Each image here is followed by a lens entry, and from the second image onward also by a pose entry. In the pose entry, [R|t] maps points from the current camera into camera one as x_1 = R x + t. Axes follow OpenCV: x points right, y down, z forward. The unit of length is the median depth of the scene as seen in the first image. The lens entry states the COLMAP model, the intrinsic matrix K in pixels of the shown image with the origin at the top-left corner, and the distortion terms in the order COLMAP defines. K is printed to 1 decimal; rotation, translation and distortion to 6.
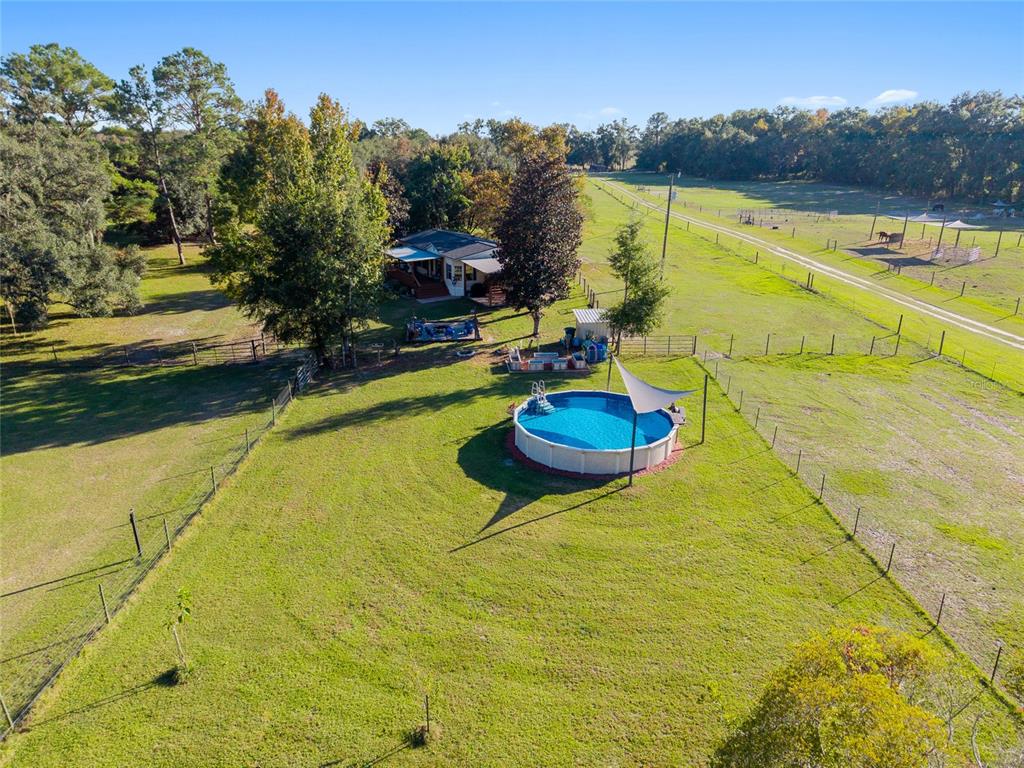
lens RADIAL K [[681.2, 0, 509.6], [0, 681.2, 400.2], [0, 0, 1]] dist [0.001697, -0.000242]
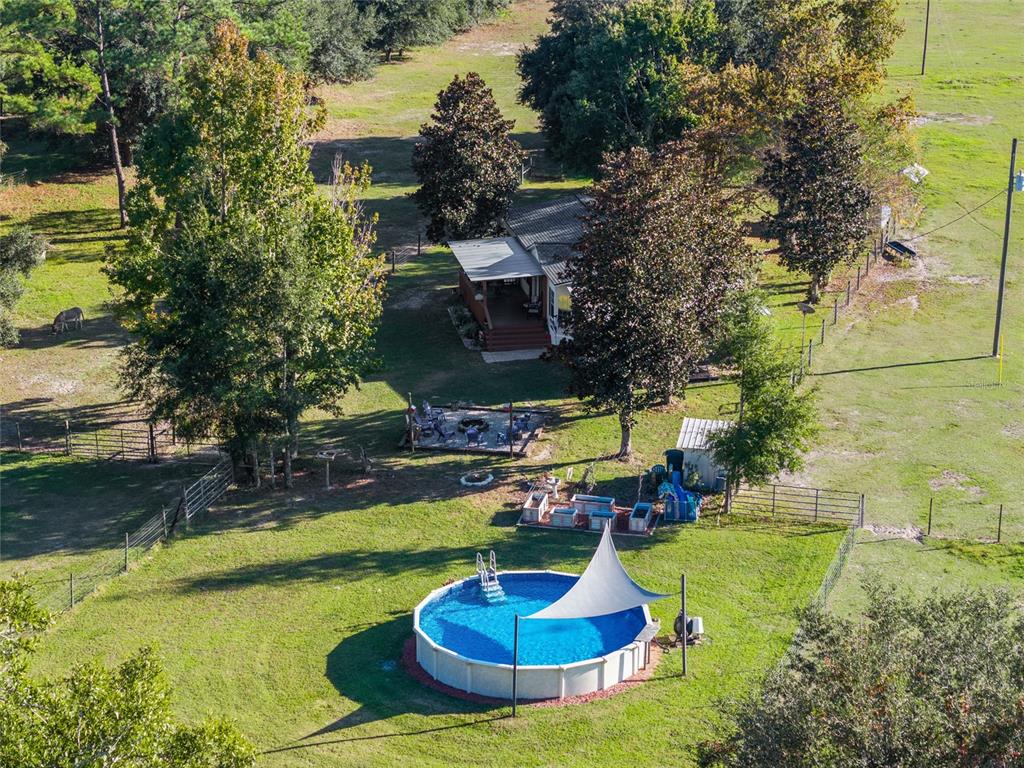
lens RADIAL K [[2068.2, 0, 512.0], [0, 2068.2, 384.0], [0, 0, 1]] dist [-0.001051, -0.179202]
pose [[0.947358, 0.087439, -0.308006, 0.525042], [-0.104409, 0.993769, -0.039019, -0.089678], [0.302675, 0.069123, 0.950584, -0.711678]]
